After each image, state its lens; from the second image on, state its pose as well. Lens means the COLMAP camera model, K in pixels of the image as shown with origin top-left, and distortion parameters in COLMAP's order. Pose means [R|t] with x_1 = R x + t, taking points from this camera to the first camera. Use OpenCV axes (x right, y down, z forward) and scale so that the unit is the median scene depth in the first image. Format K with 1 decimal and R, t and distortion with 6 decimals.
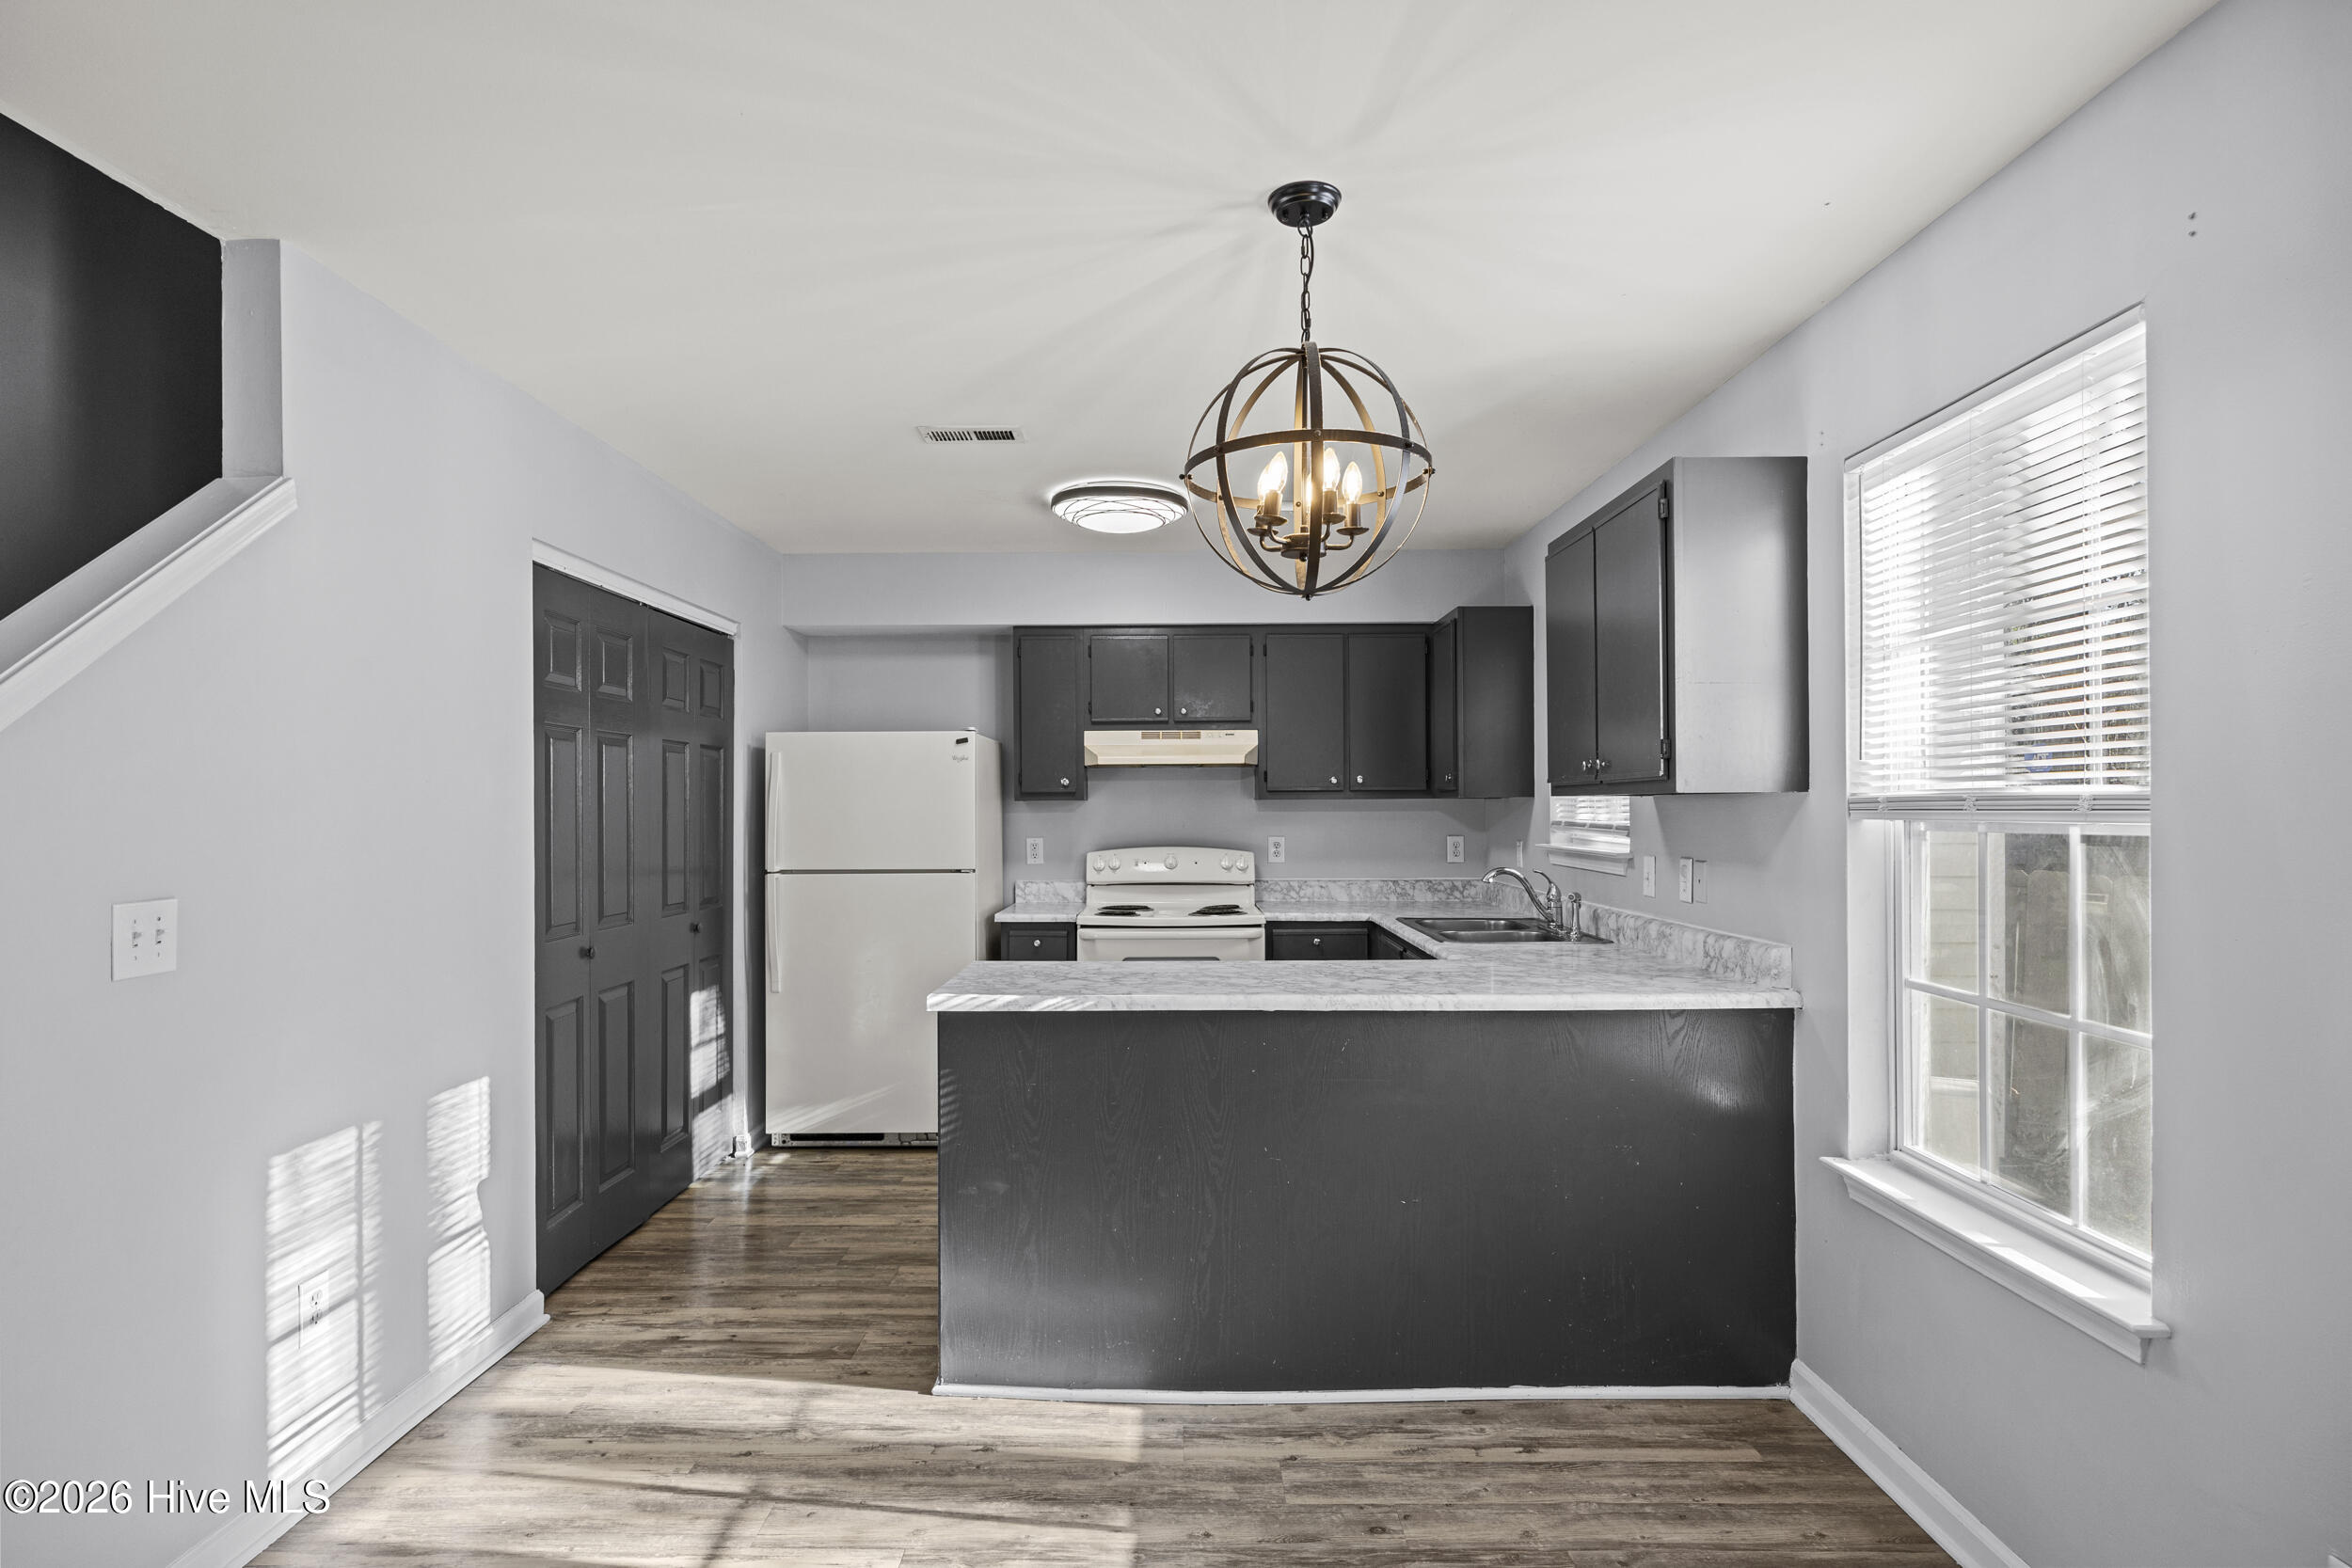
lens RADIAL K [[1206.0, 0, 1164.7], [0, 1206.0, 790.5], [0, 0, 1]] dist [-0.004919, 0.000018]
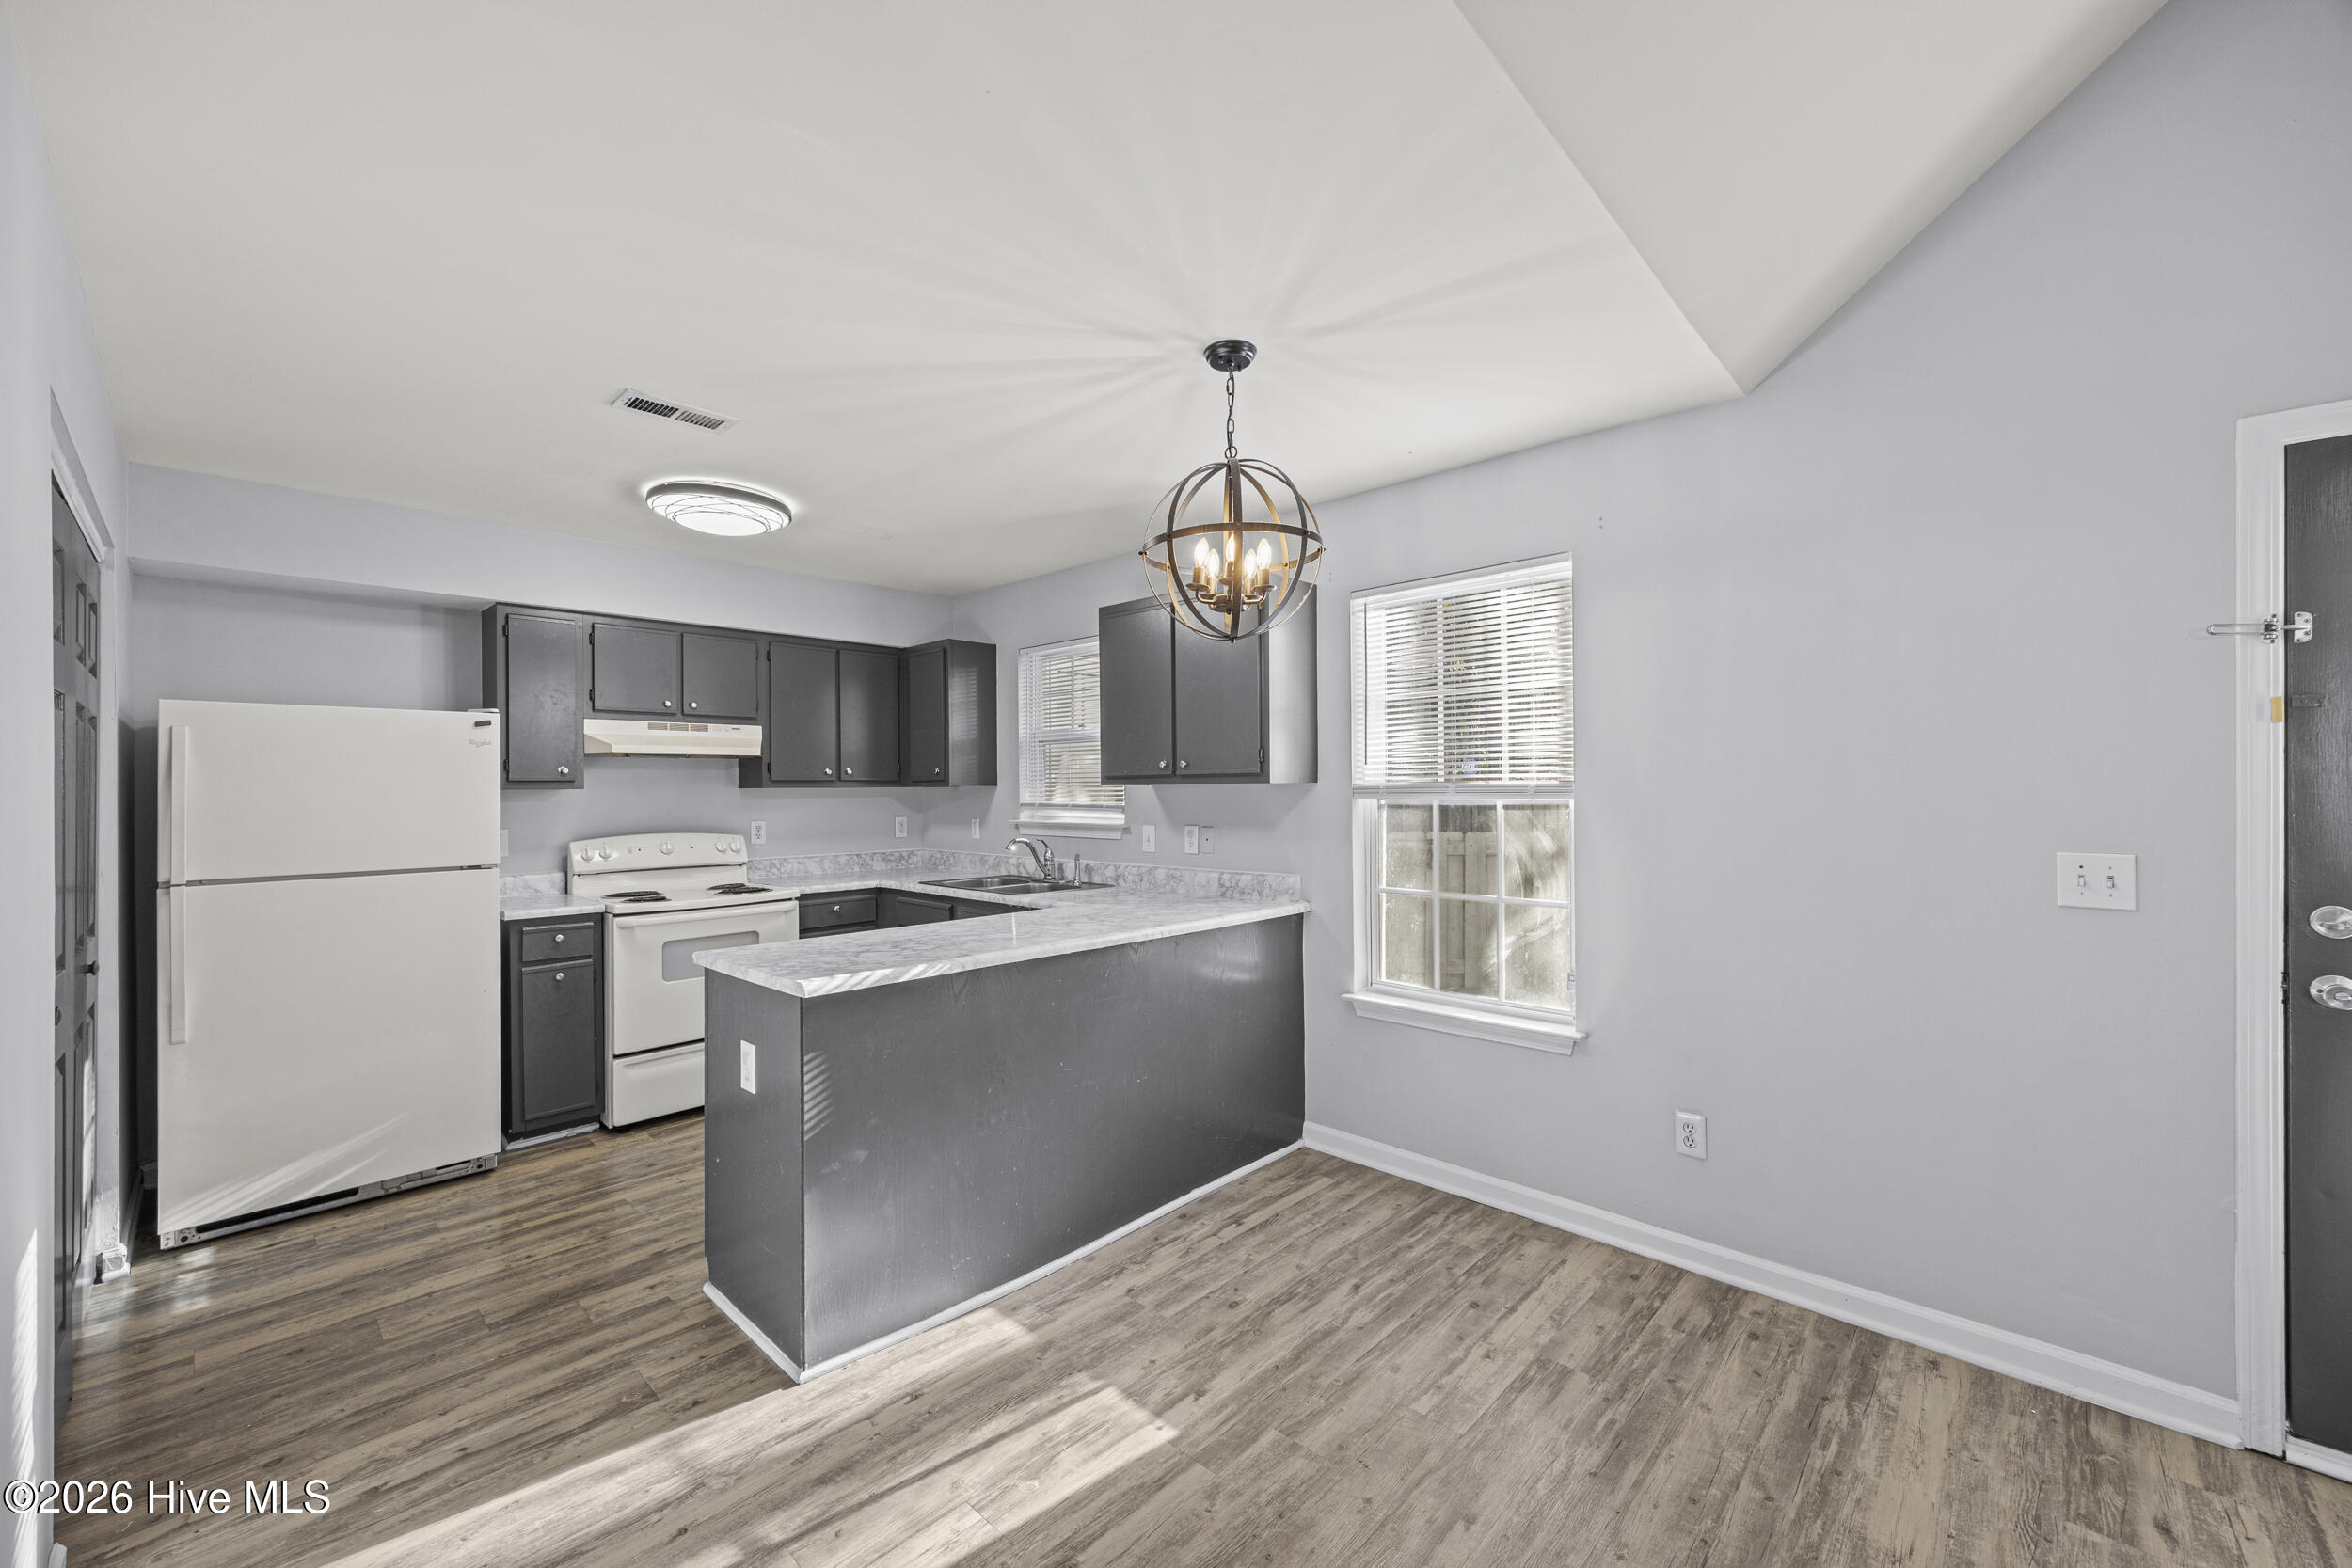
lens RADIAL K [[928.2, 0, 1165.6], [0, 928.2, 779.7], [0, 0, 1]] dist [0.007389, -0.000872]
pose [[0.689078, 0.005545, 0.724666, -0.497517], [-0.004303, 0.999984, -0.003561, 0.002101], [-0.724674, -0.000664, 0.689091, 0.226436]]
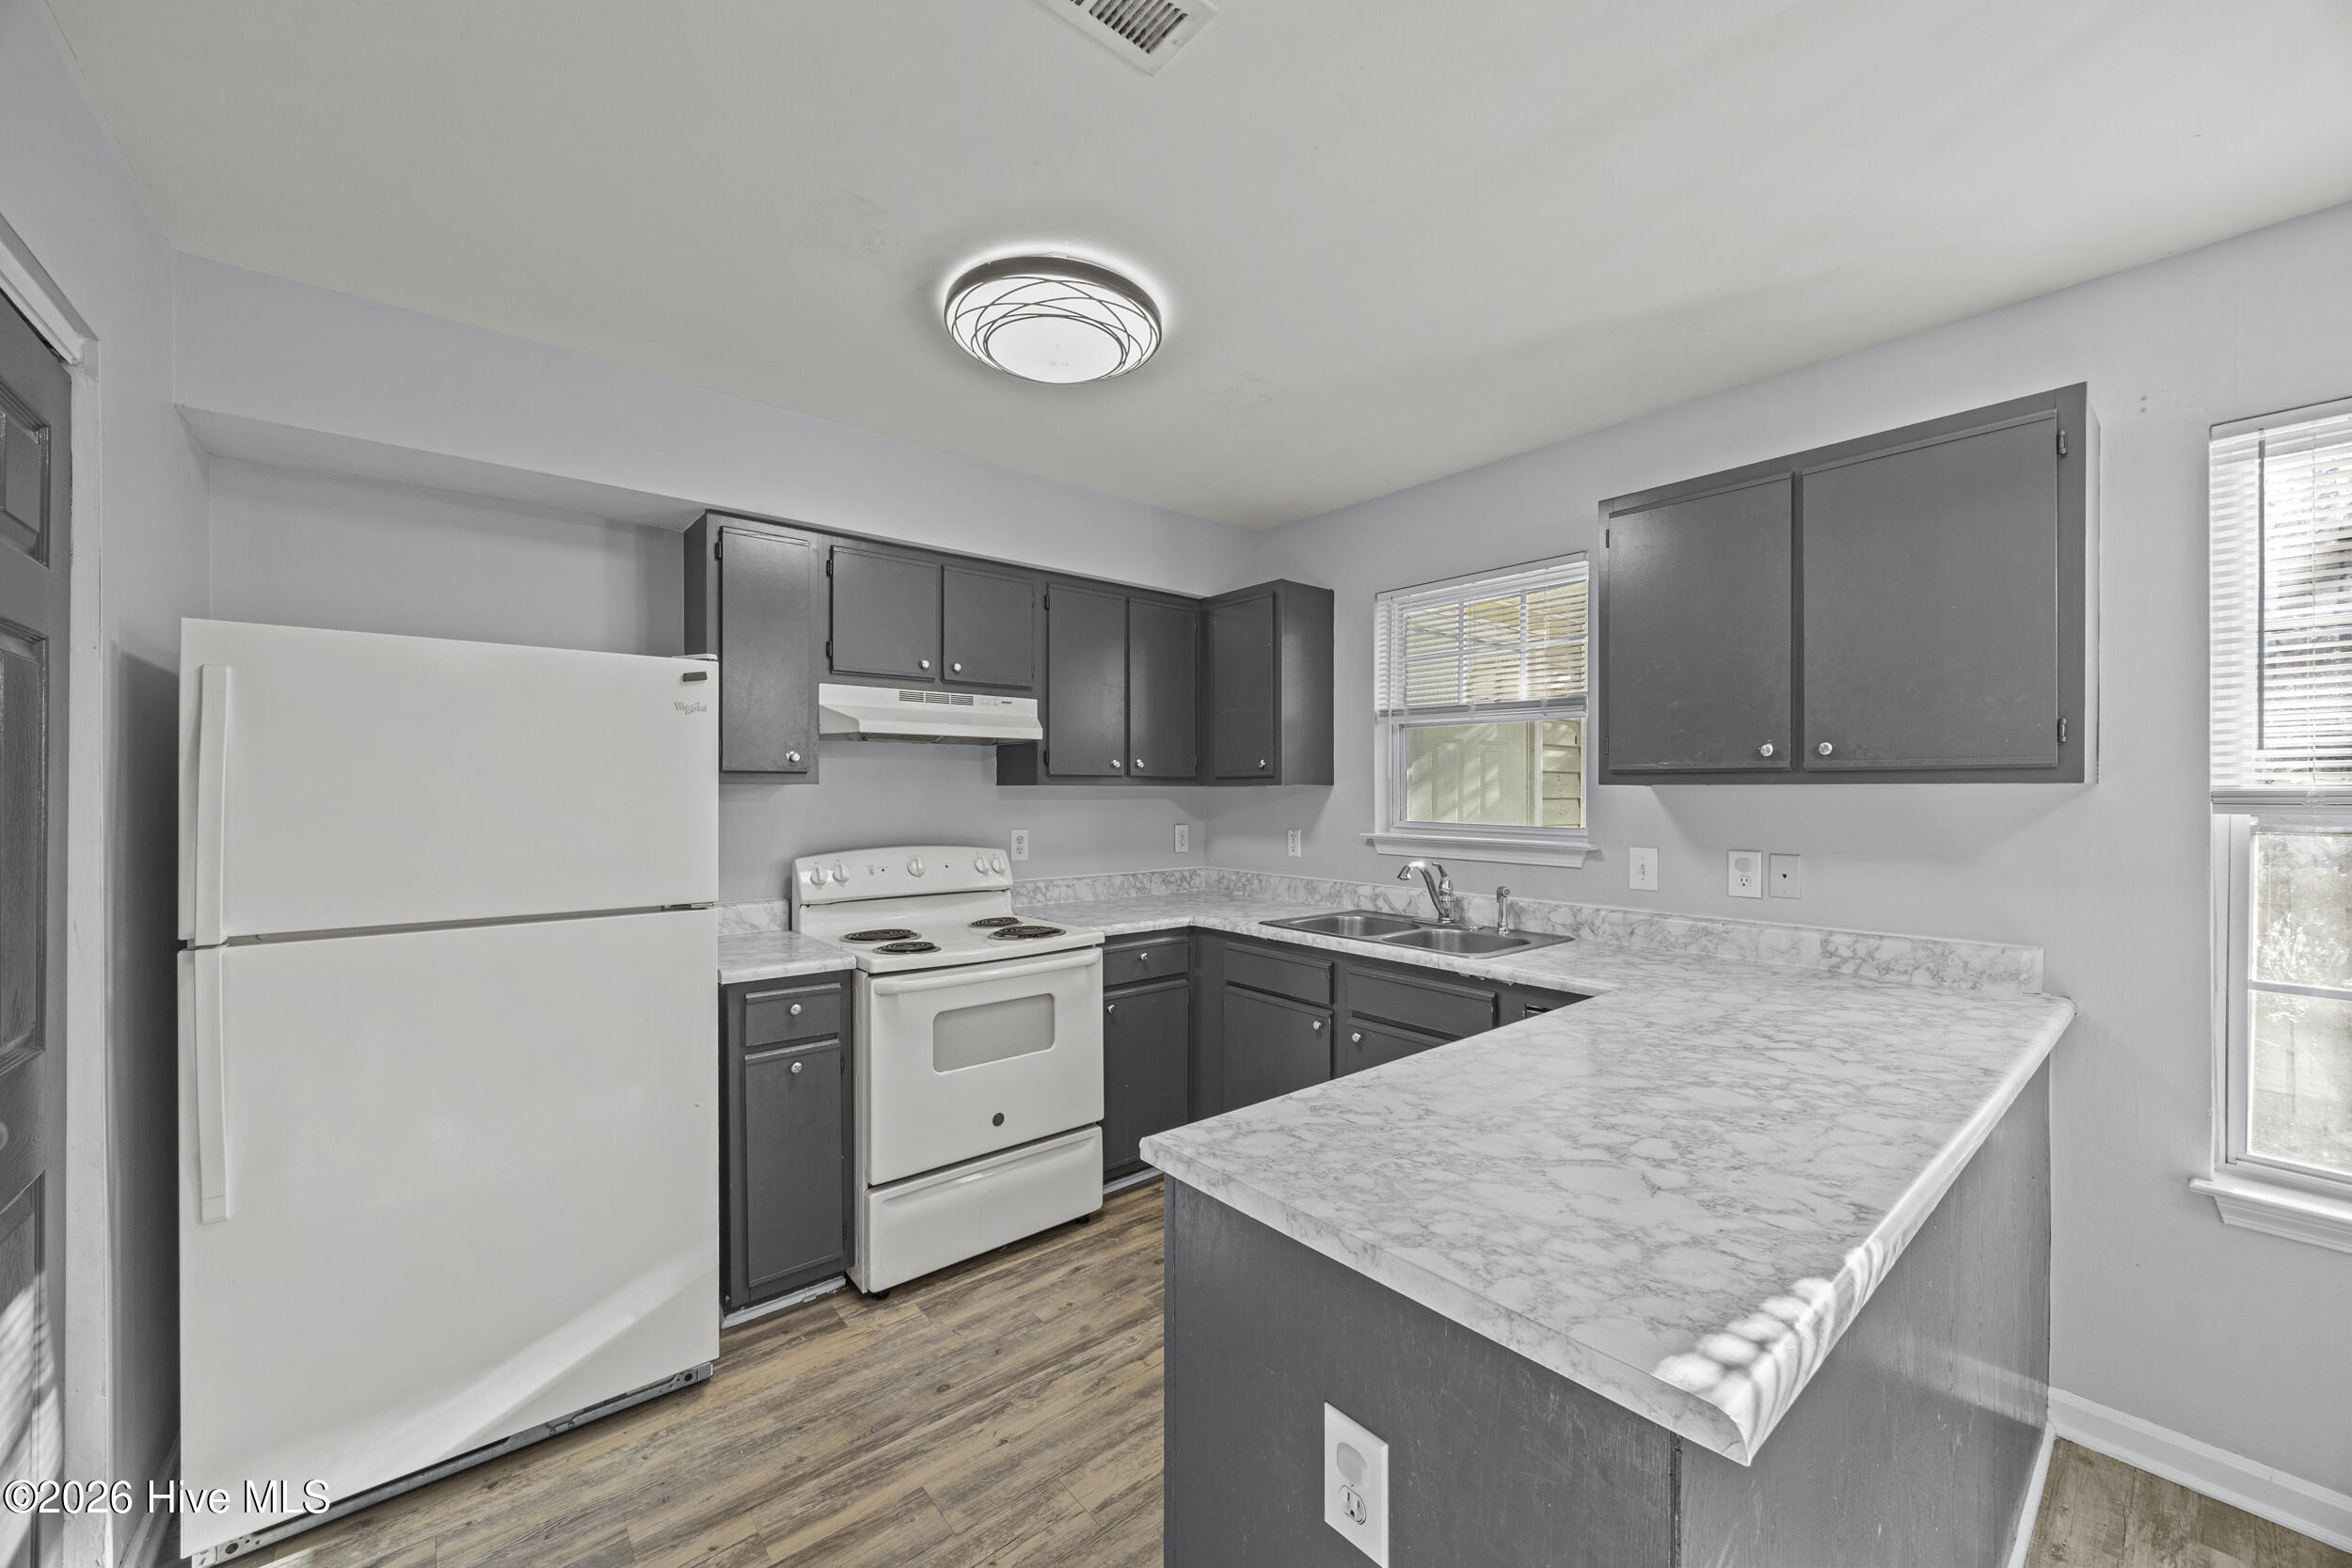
lens RADIAL K [[890.6, 0, 1165.0], [0, 890.6, 788.9], [0, 0, 1]] dist [-0.001948, -0.000364]
pose [[0.767632, 0.006093, 0.640862, -0.411371], [-0.012619, 0.999905, 0.005608, 0.009416], [-0.640767, -0.012392, 0.767636, 0.830924]]
